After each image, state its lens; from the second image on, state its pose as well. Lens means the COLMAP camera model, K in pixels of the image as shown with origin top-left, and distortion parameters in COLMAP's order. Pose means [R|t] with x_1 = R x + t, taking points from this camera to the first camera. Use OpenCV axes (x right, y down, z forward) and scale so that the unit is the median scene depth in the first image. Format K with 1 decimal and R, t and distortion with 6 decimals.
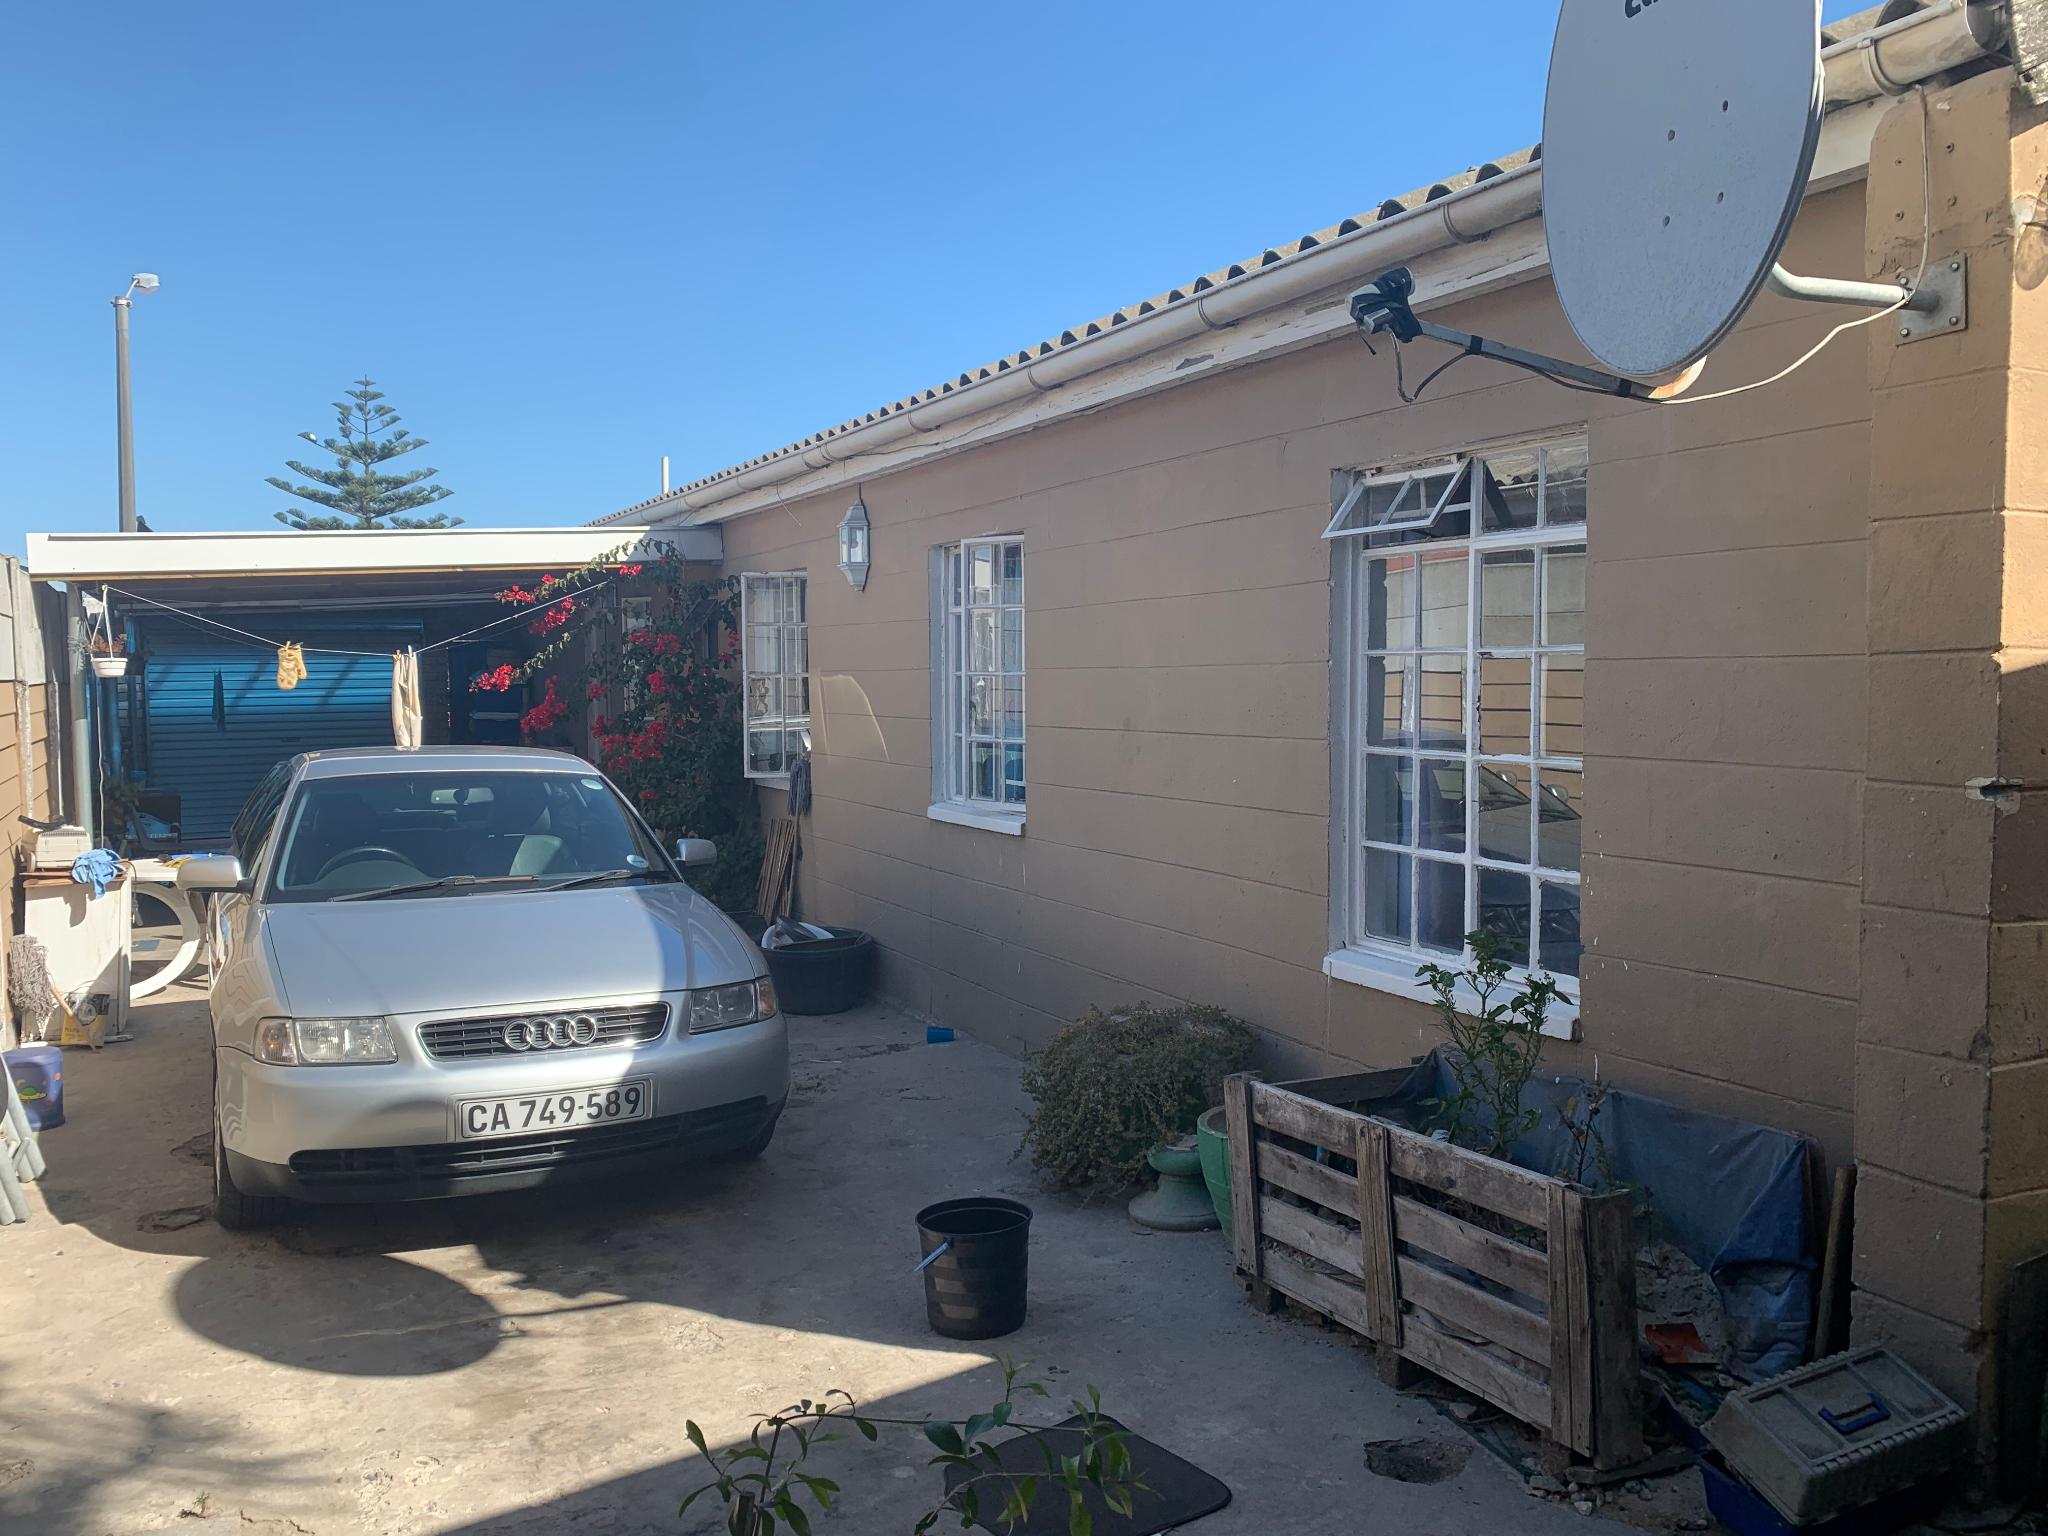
lens RADIAL K [[1574.0, 0, 1024.3], [0, 1574.0, 772.6], [0, 0, 1]] dist [0.048152, -0.051192]
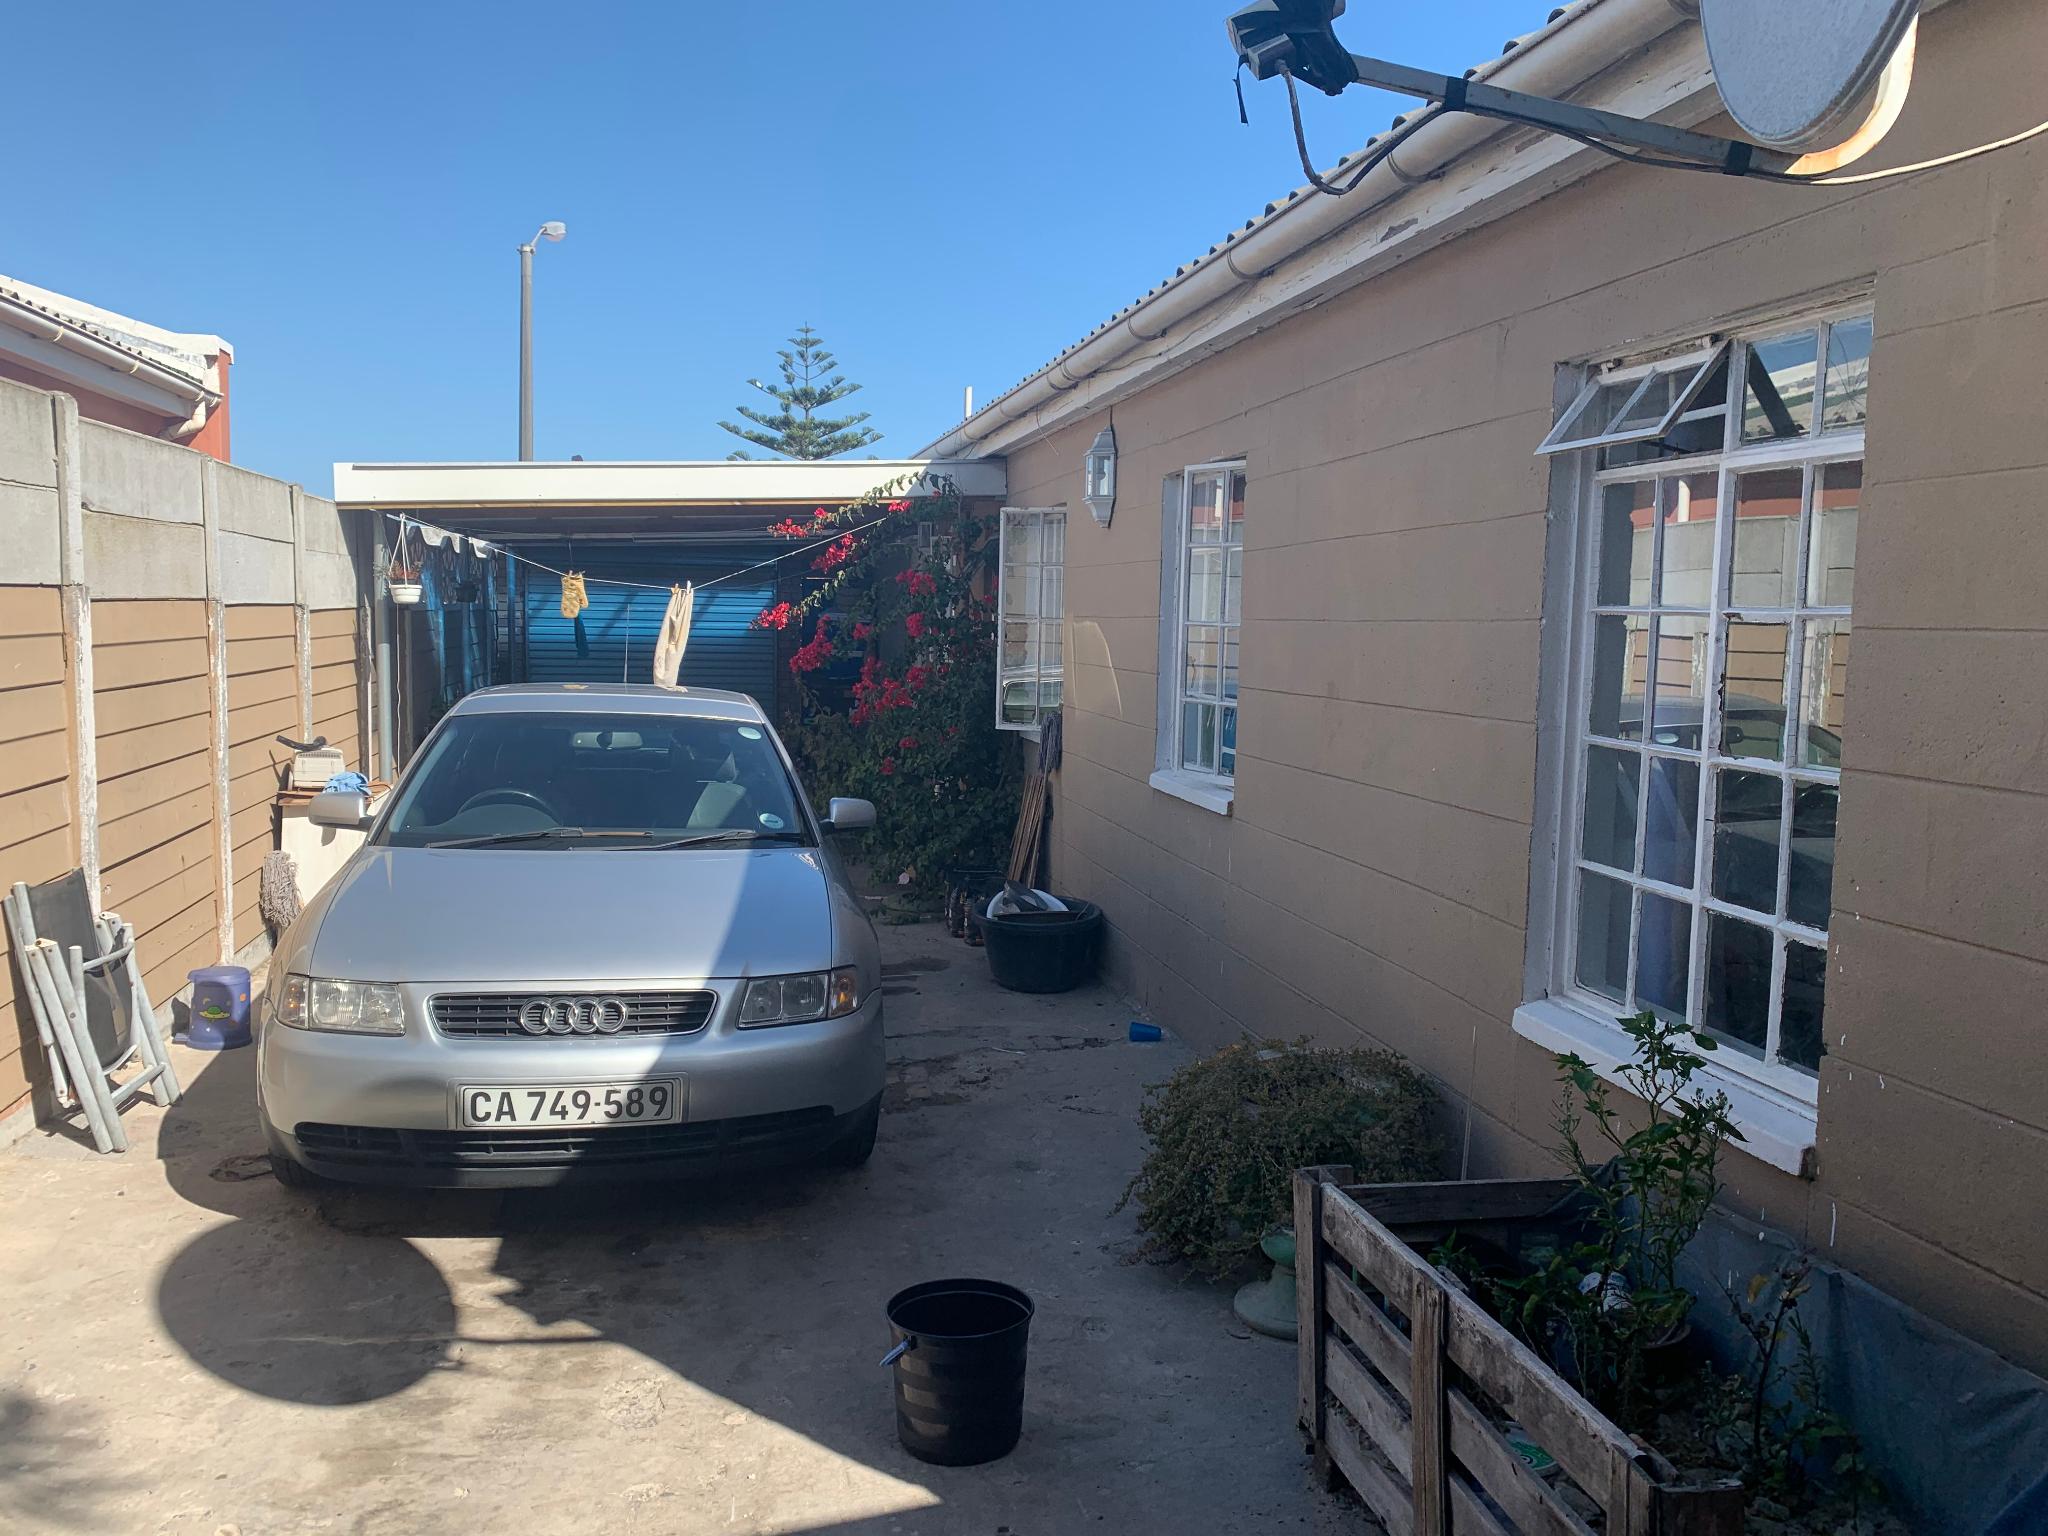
lens RADIAL K [[1574.0, 0, 1028.0], [0, 1574.0, 768.8], [0, 0, 1]] dist [0.048152, -0.051192]
pose [[0.963170, 0.052460, -0.263726, 0.159146], [-0.044008, 0.998314, 0.037857, -0.017260], [0.265267, -0.024857, 0.963854, 0.200387]]
